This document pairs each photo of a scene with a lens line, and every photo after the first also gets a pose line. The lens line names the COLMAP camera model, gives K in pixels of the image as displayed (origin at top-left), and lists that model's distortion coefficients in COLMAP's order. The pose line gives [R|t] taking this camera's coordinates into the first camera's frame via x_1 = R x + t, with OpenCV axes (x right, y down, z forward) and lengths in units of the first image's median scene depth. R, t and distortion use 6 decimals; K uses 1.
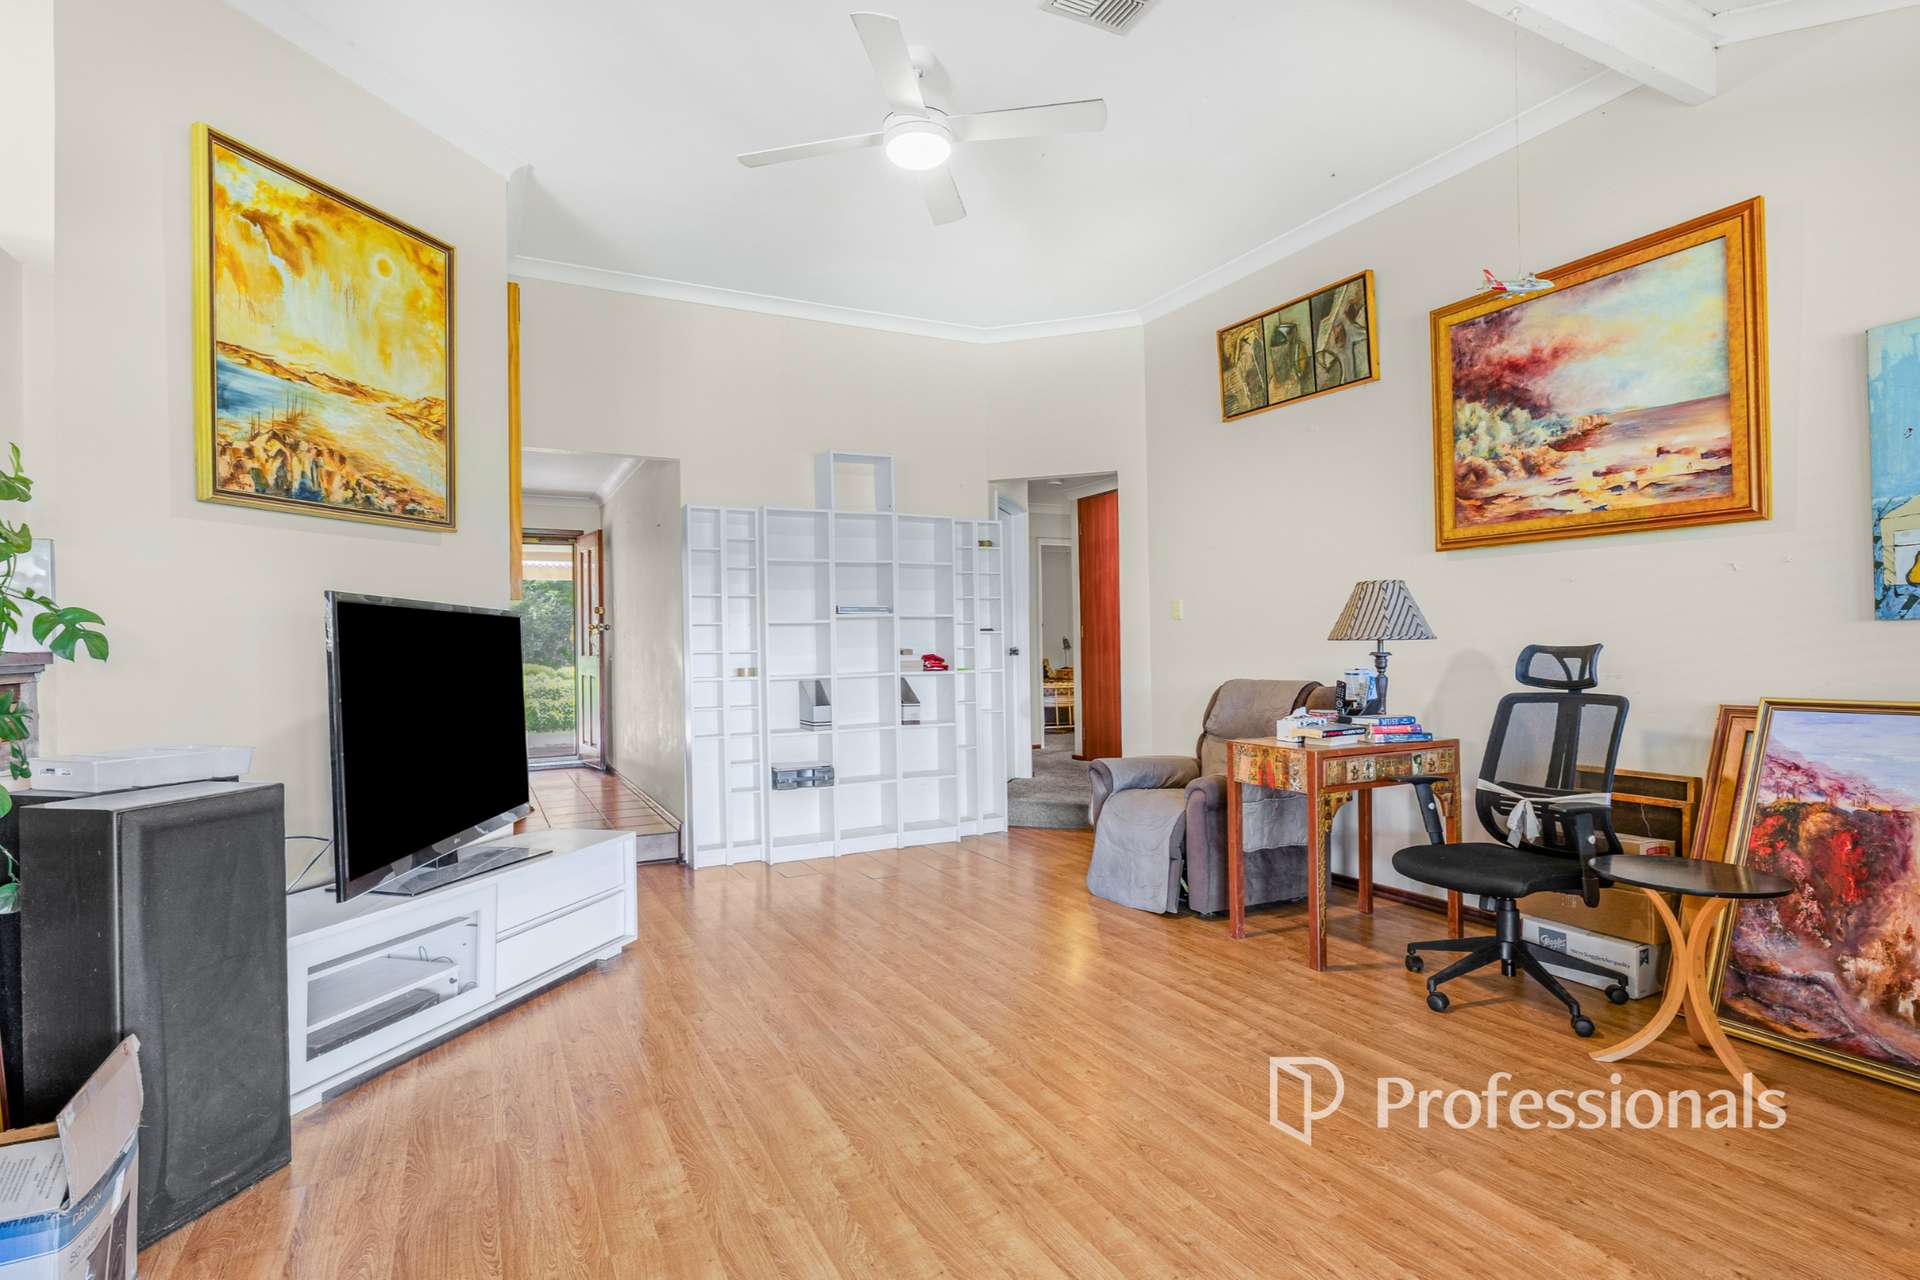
lens RADIAL K [[953.3, 0, 960.0], [0, 953.3, 640.0], [0, 0, 1]] dist [0.000970, -0.000024]
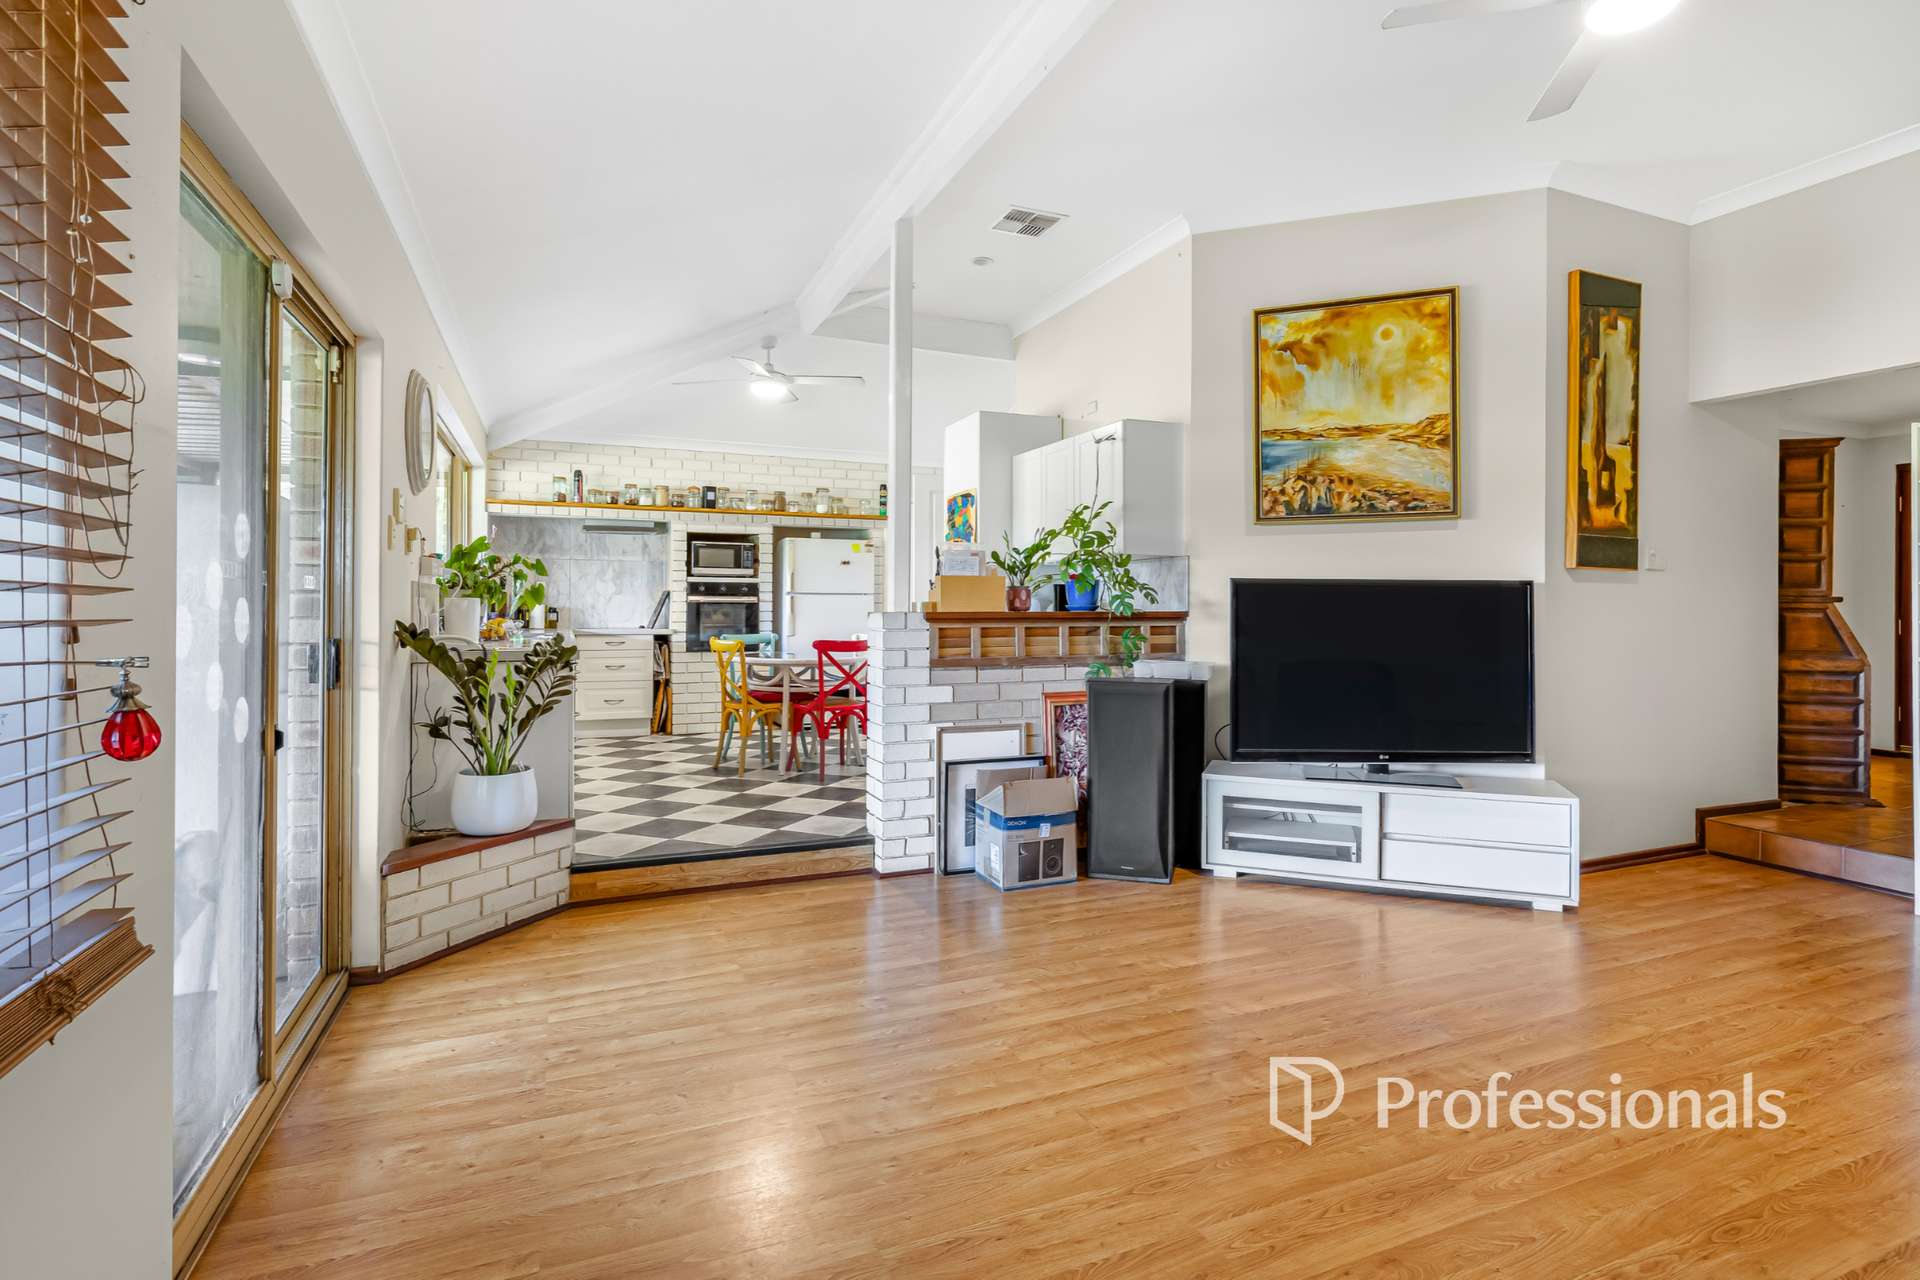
lens RADIAL K [[927.7, 0, 960.8], [0, 927.7, 602.6], [0, 0, 1]] dist [-0.000405, 0.000031]
pose [[-0.074461, 0.013684, -0.997130, 0.852396], [0.005353, 0.999897, 0.013322, -0.027580], [0.997210, -0.004346, -0.074527, 0.533471]]
